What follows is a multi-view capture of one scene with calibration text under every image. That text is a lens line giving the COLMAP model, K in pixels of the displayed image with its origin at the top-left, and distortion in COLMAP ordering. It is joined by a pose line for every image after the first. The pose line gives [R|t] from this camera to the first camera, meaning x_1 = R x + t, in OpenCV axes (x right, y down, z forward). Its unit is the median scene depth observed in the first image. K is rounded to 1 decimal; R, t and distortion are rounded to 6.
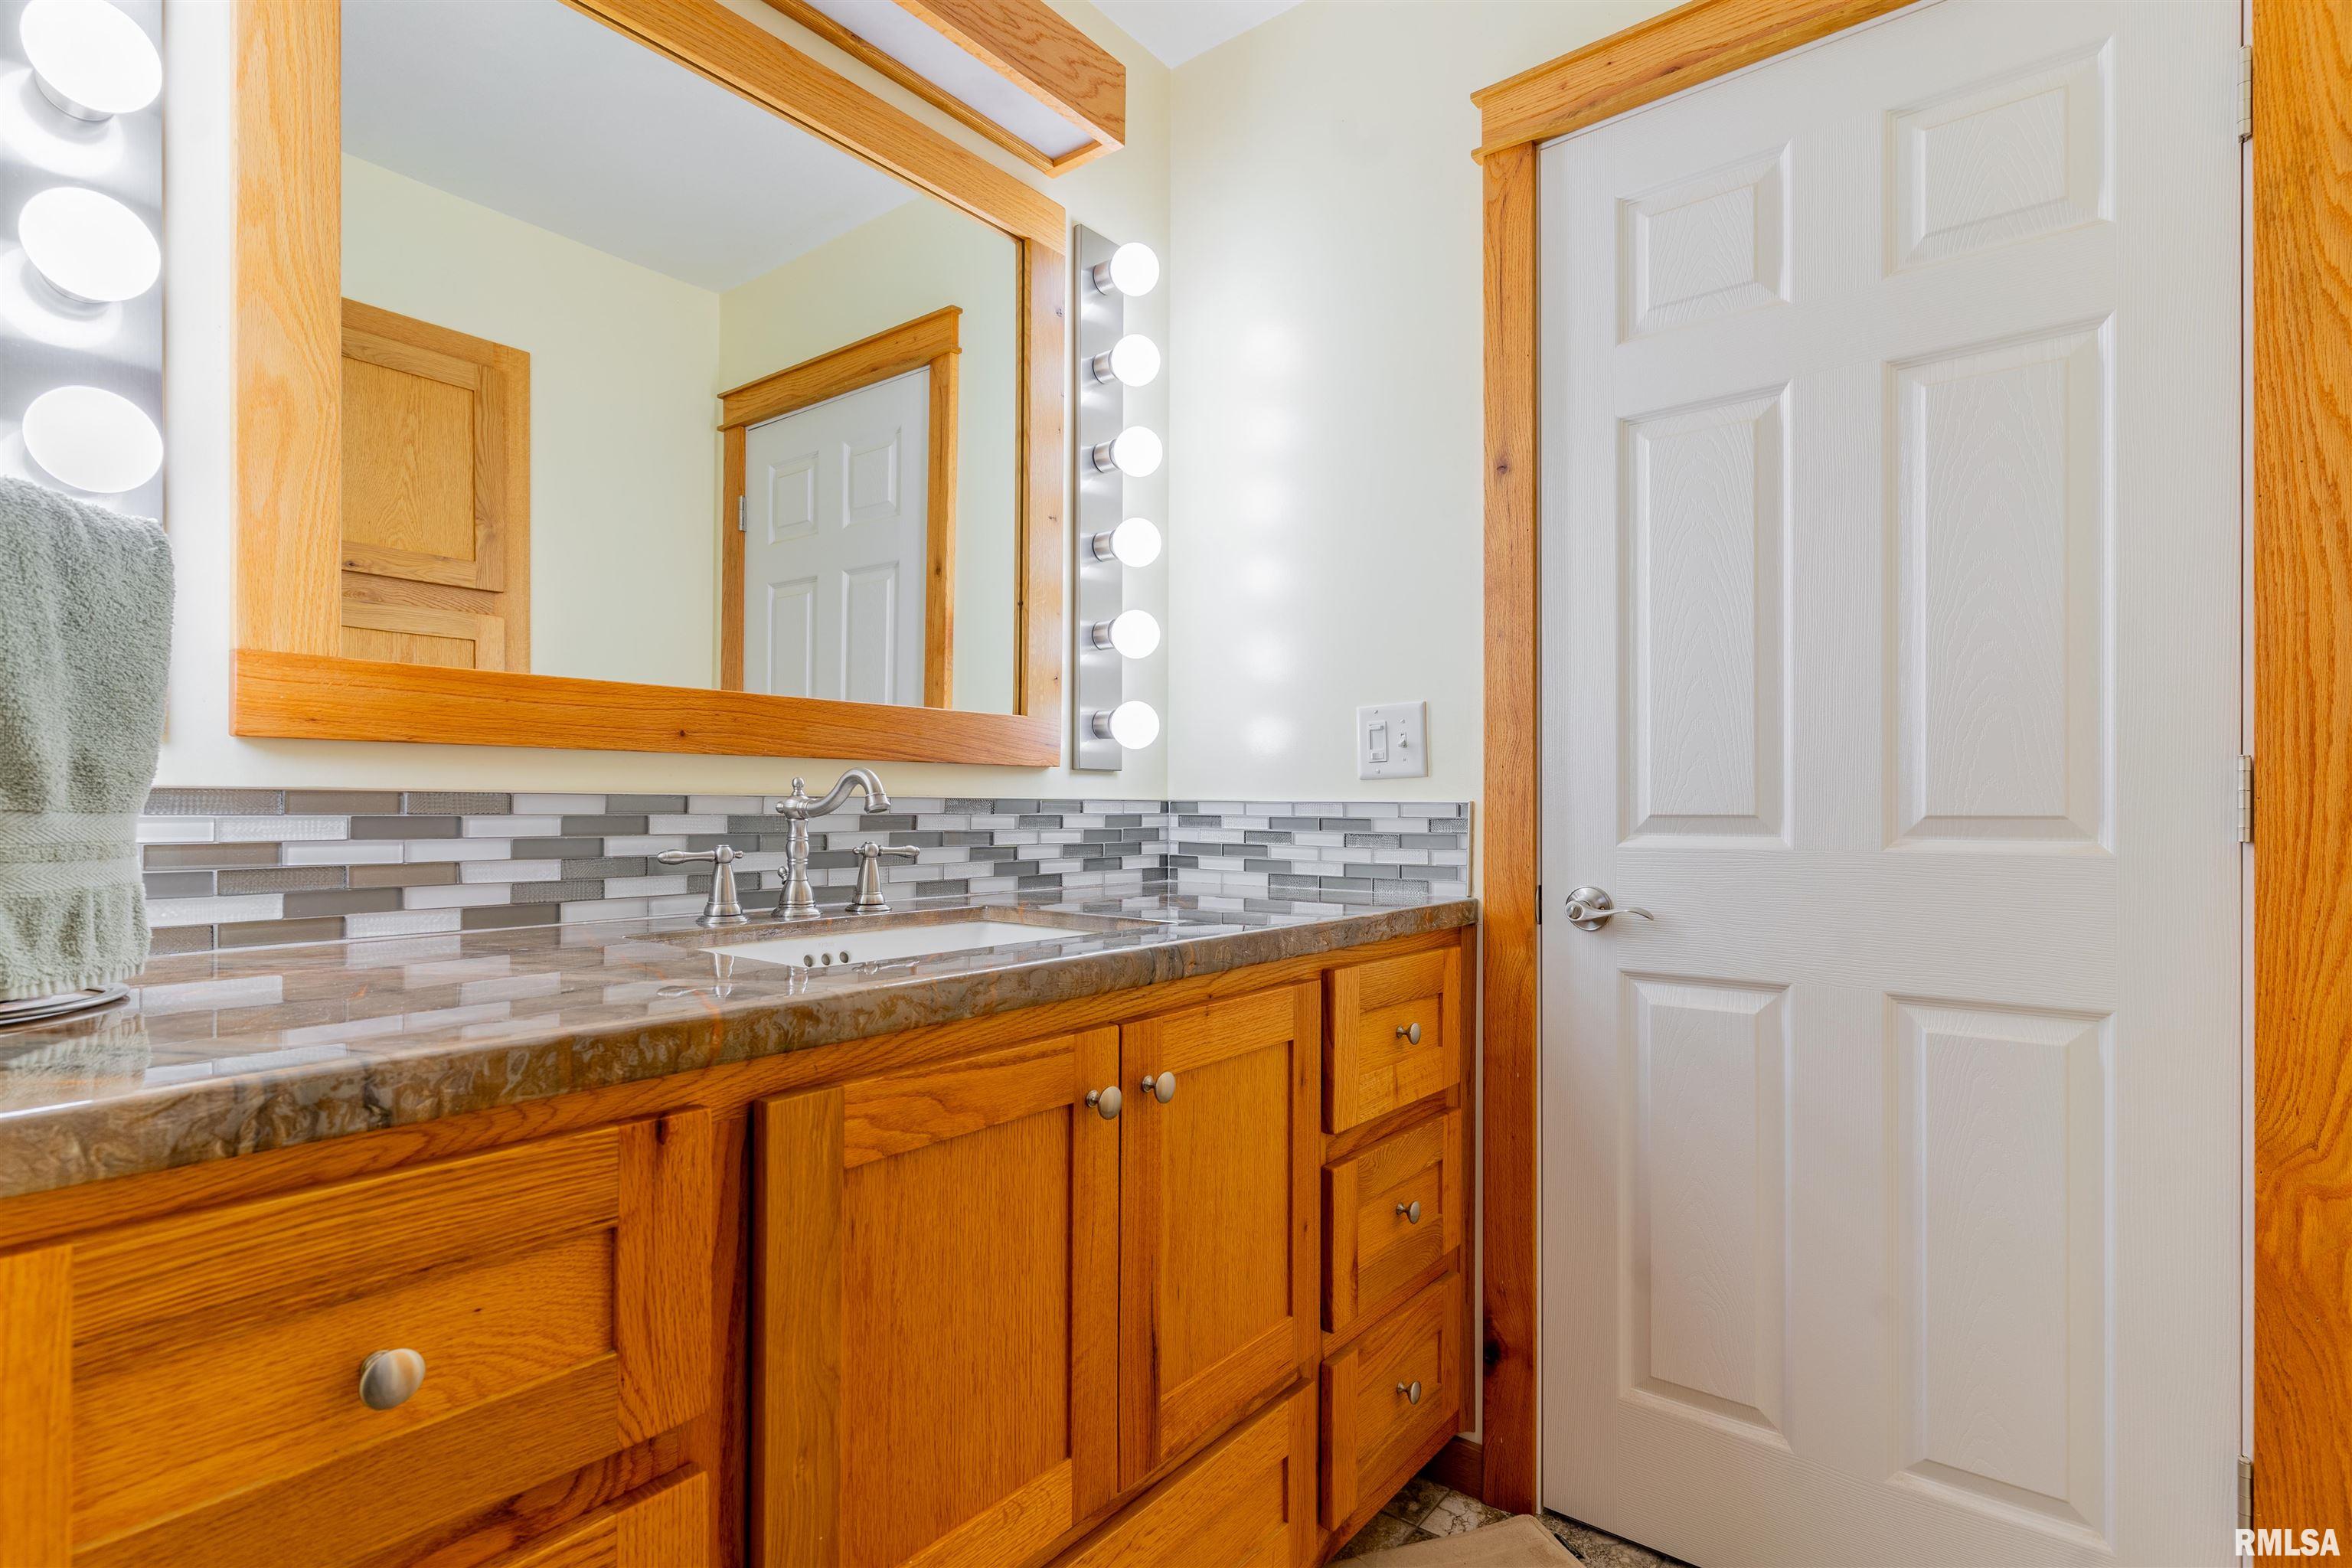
lens RADIAL K [[1164.8, 0, 1164.8], [0, 1164.8, 774.7], [0, 0, 1]] dist [-0.079065, 0.035257]
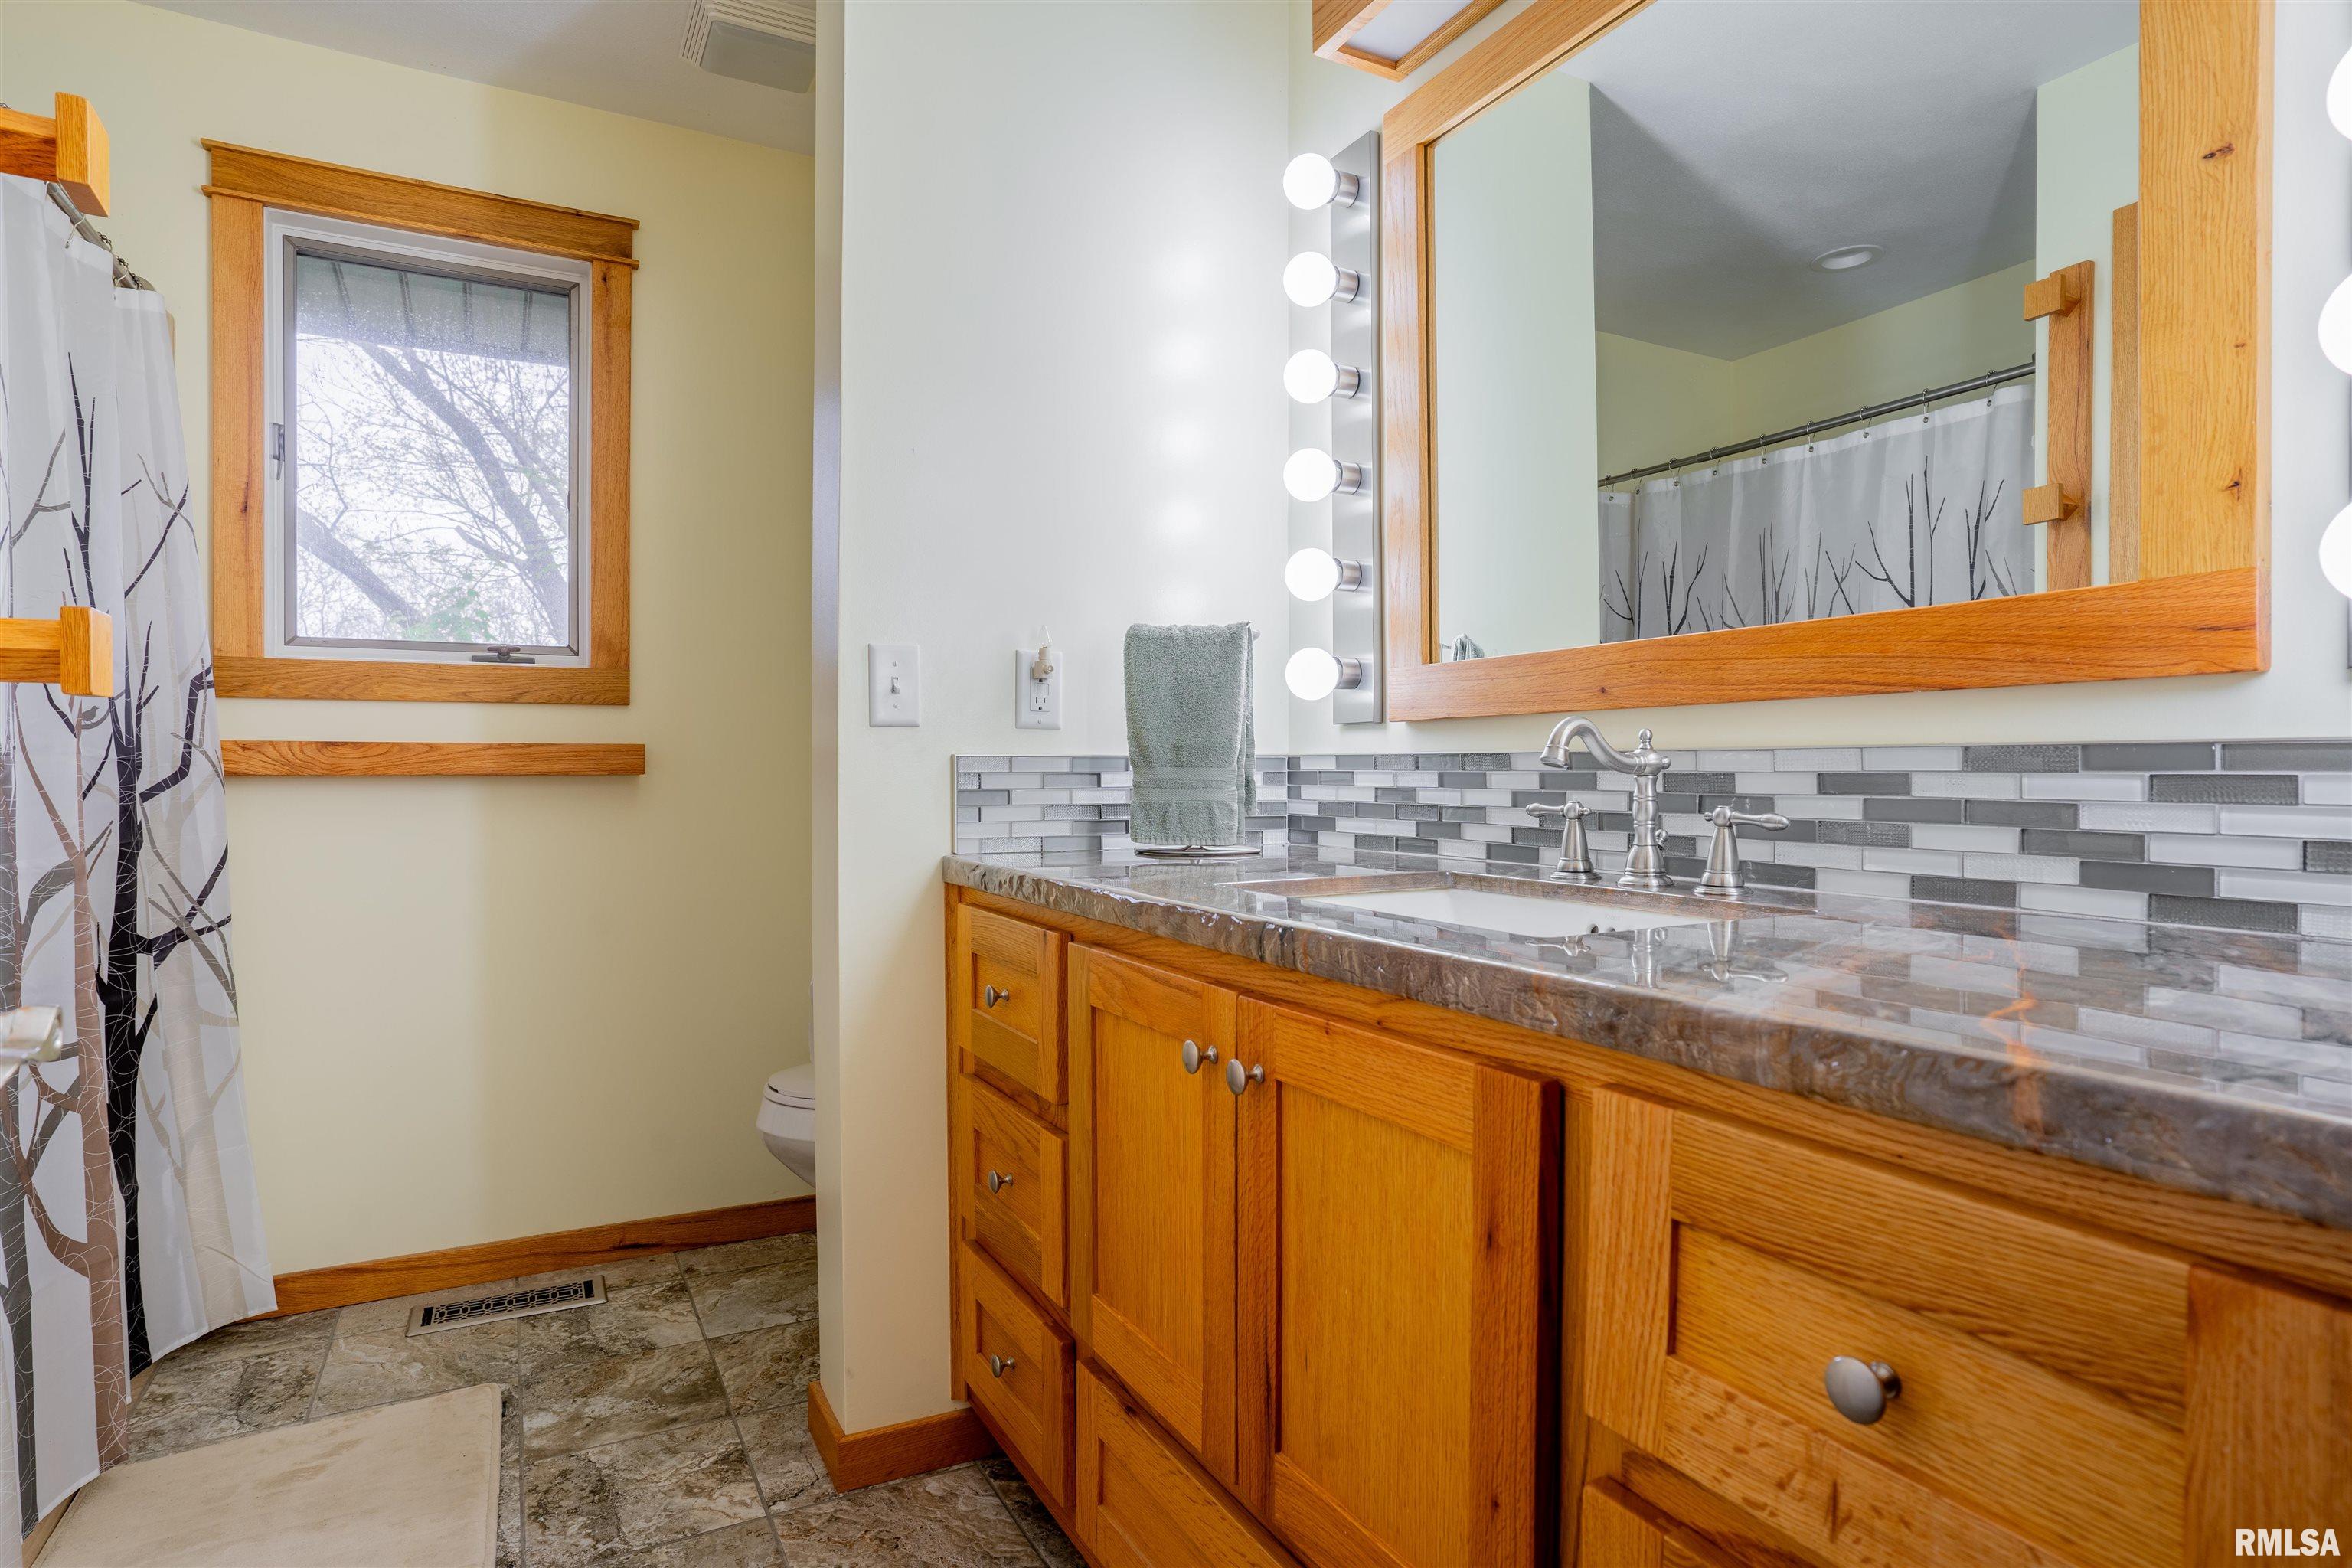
lens RADIAL K [[1260.2, 0, 1176.0], [0, 1260.2, 784.0], [0, 0, 1]] dist [-0.000546, -0.000121]
pose [[-0.389208, 0.009745, -0.921098, 0.641336], [0.024615, 0.999697, 0.000176, 0.032552], [0.920821, -0.022604, -0.389330, 0.949426]]
